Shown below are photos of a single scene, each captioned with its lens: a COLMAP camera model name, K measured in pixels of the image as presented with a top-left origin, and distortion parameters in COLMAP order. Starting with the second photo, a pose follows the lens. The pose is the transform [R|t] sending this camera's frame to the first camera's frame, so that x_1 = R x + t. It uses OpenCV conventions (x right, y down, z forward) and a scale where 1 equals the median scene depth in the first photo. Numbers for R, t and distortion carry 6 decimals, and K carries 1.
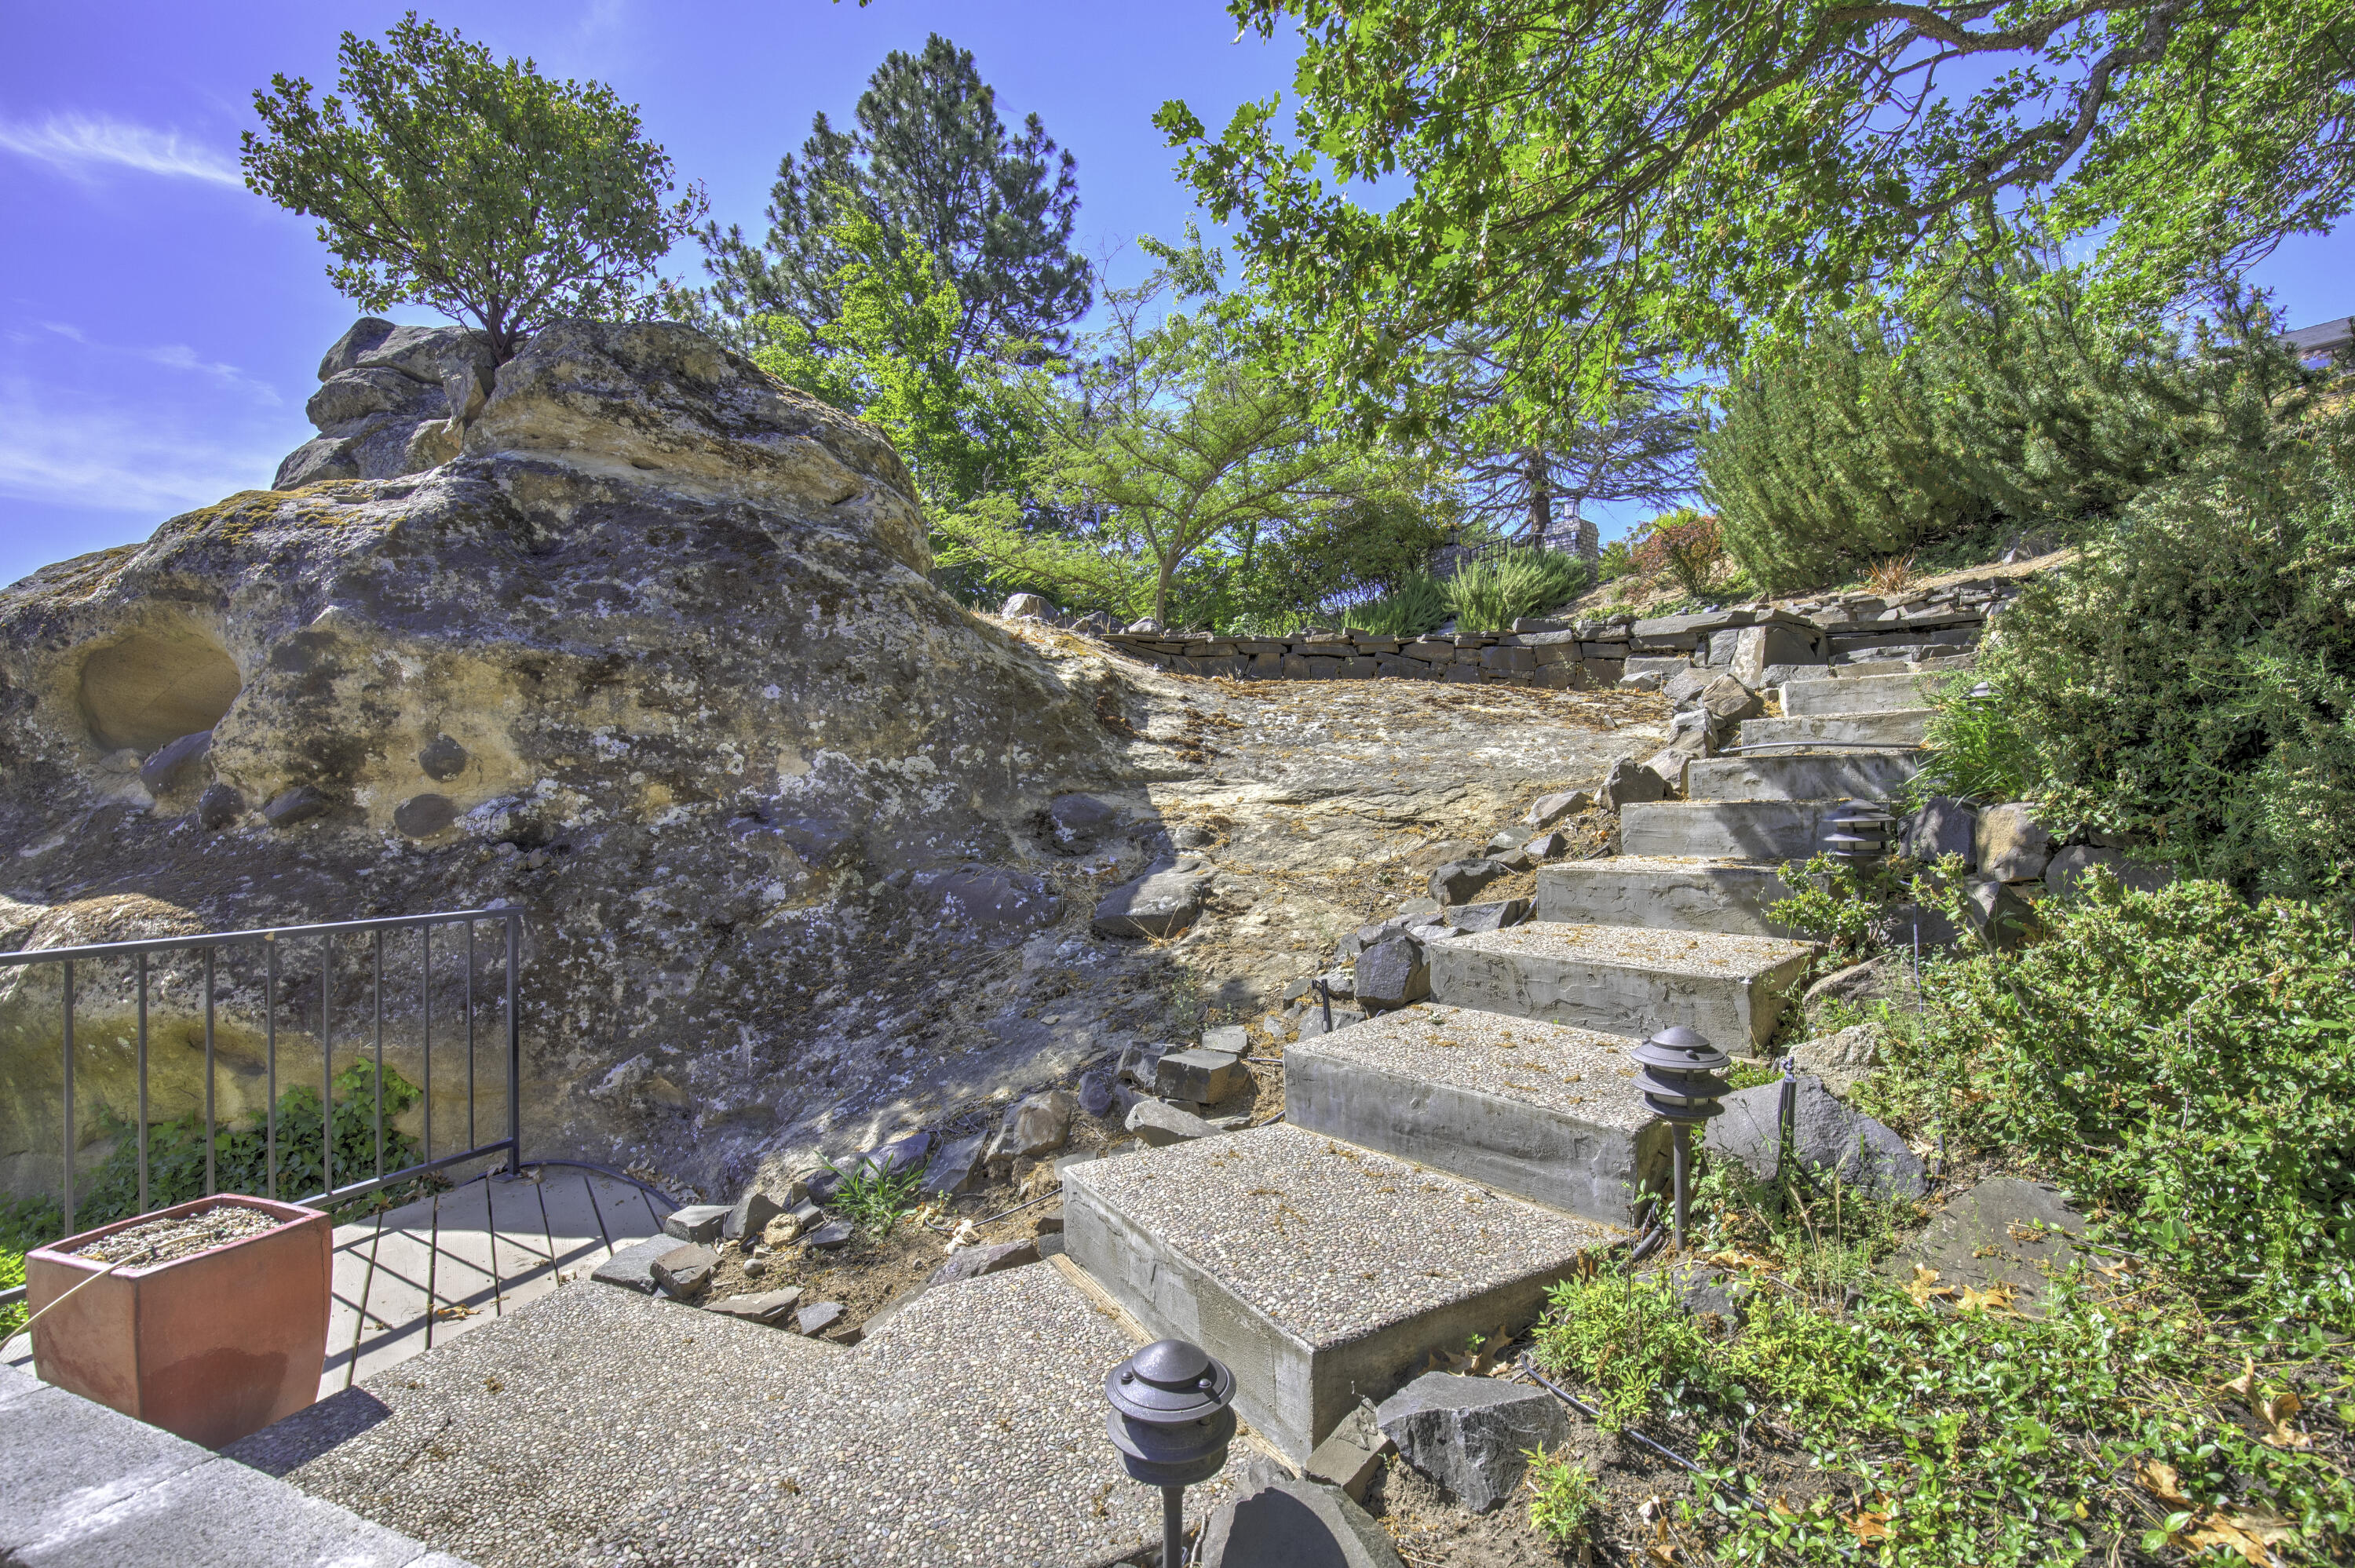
lens RADIAL K [[1083.5, 0, 1178.6], [0, 1083.5, 796.2], [0, 0, 1]] dist [-0.036558, 0.000855]
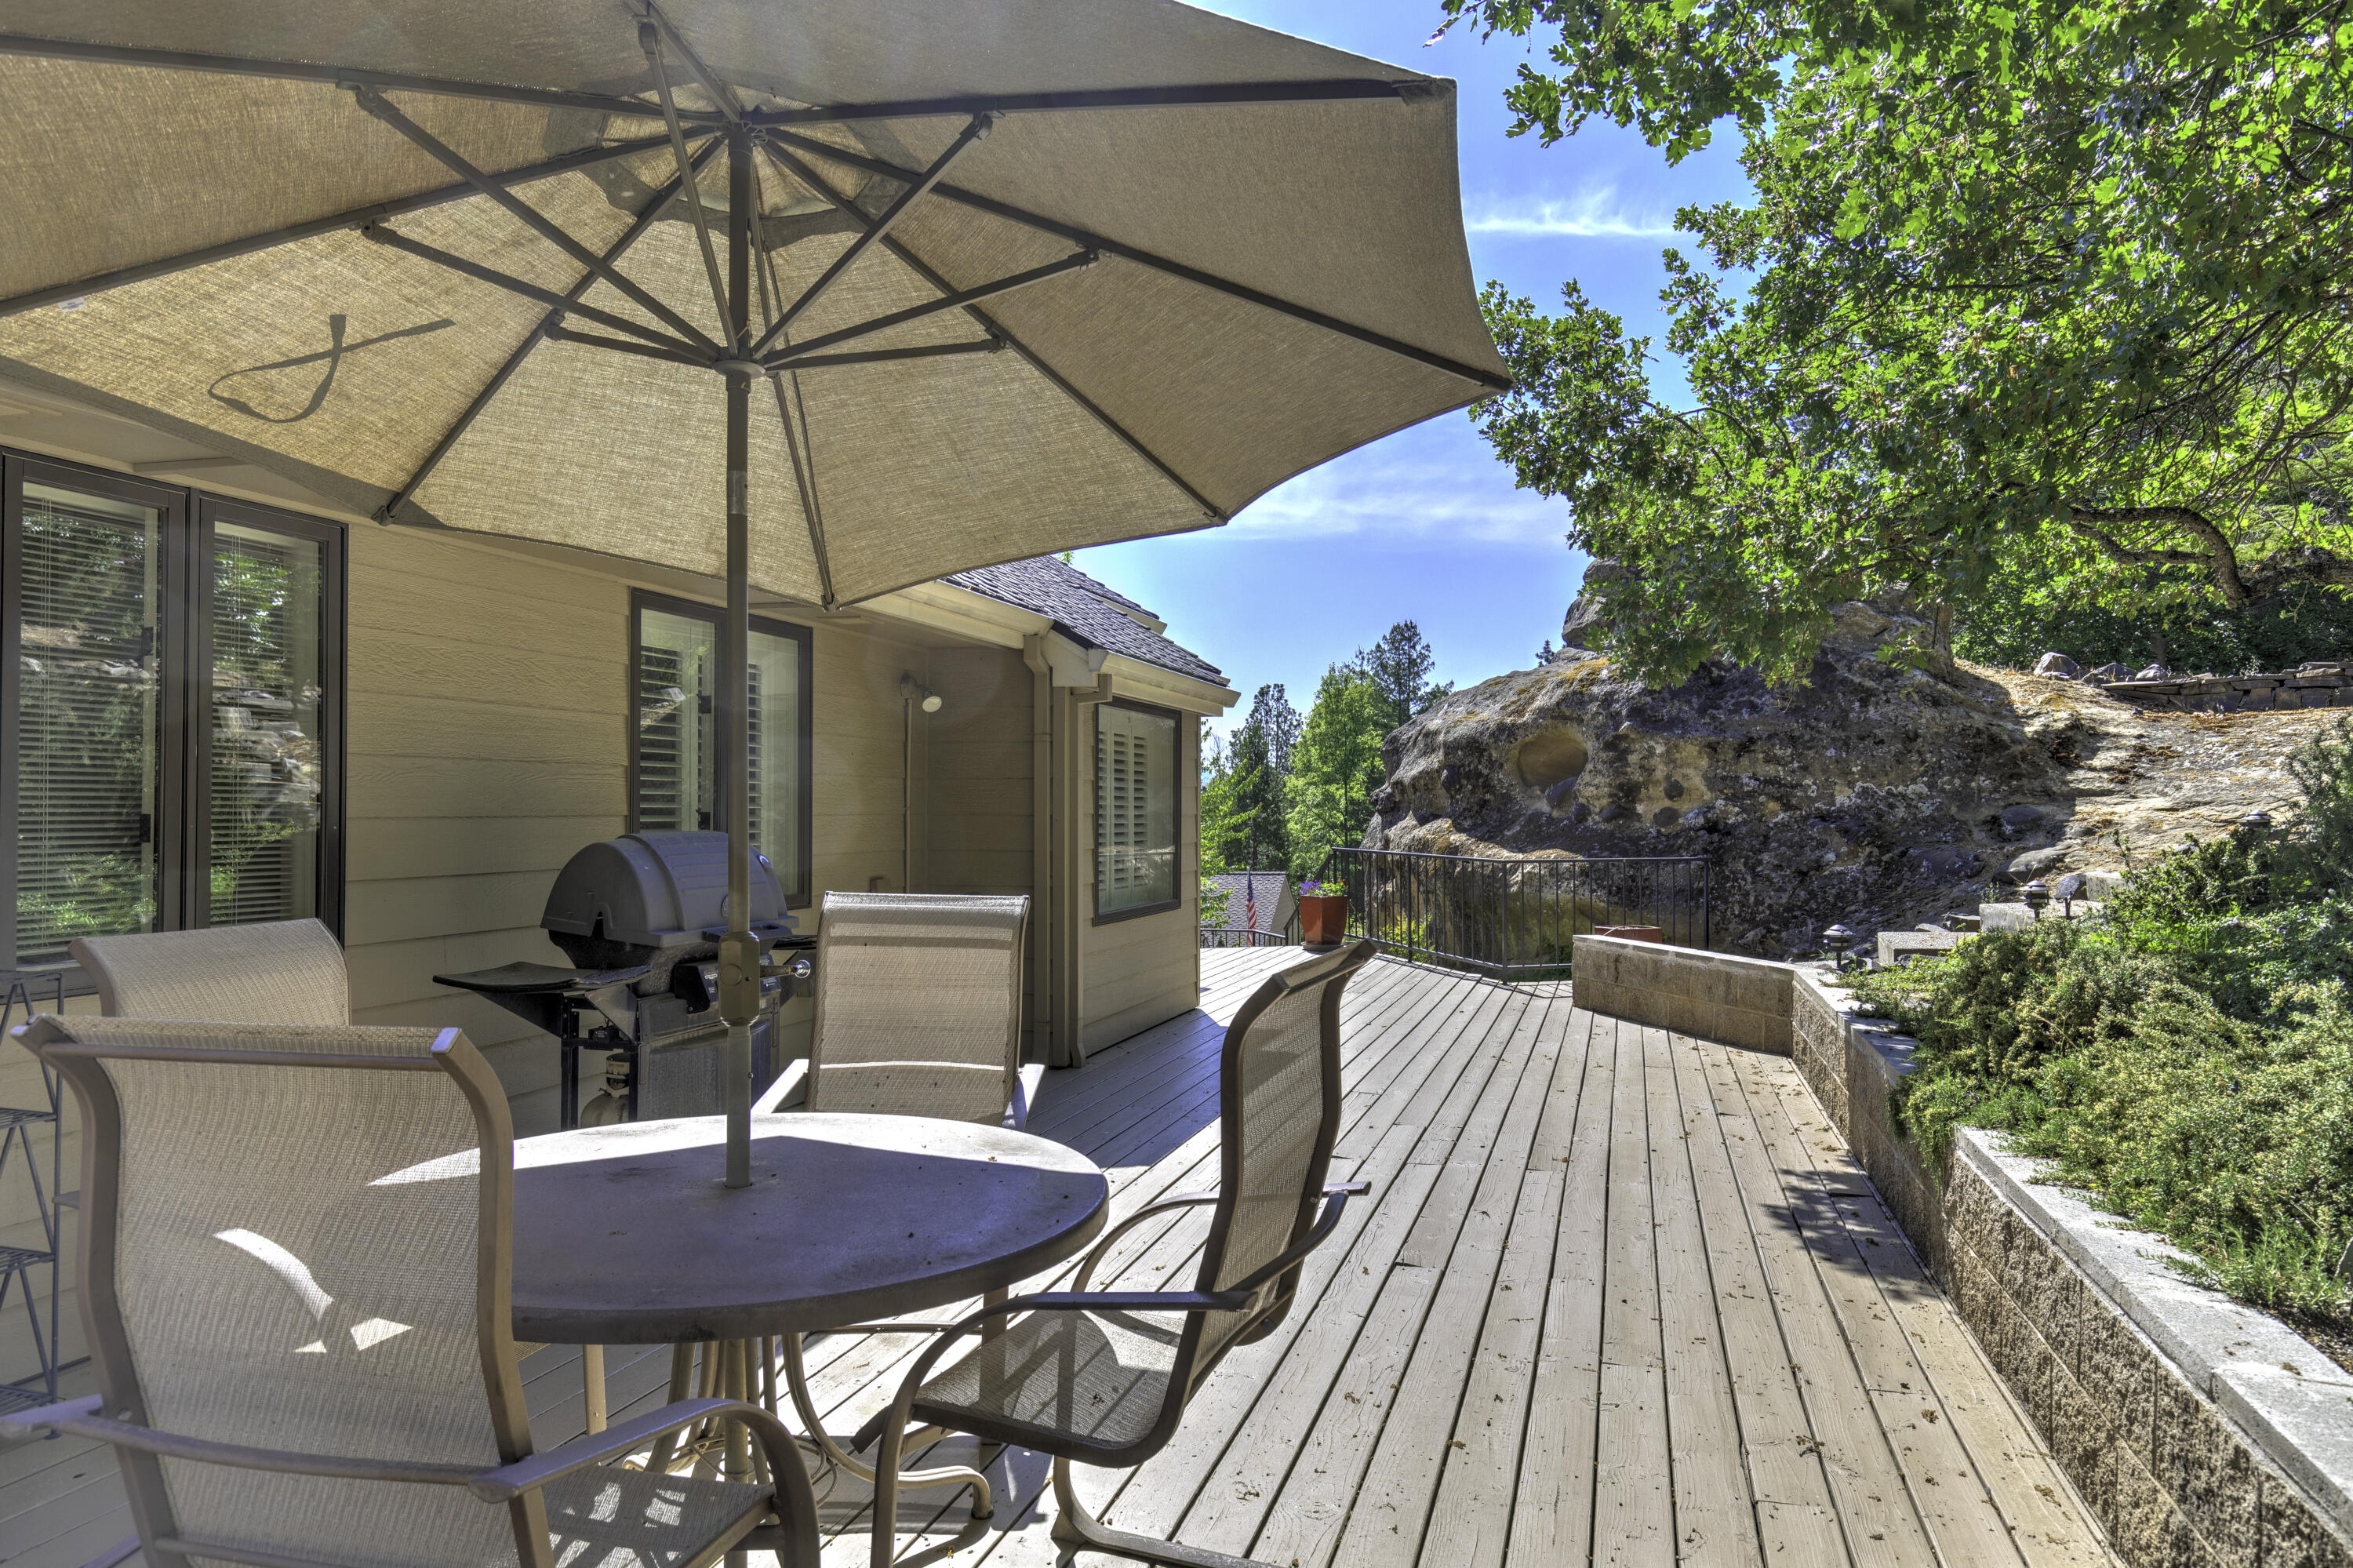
lens RADIAL K [[1488.8, 0, 1178.5], [0, 1488.8, 816.6], [0, 0, 1]] dist [0.001487, 0.002655]
pose [[0.639111, 0.003366, -0.769107, 0.939951], [0.011018, 0.999848, 0.013531, -0.033328], [0.769035, -0.017122, 0.638977, -1.619988]]
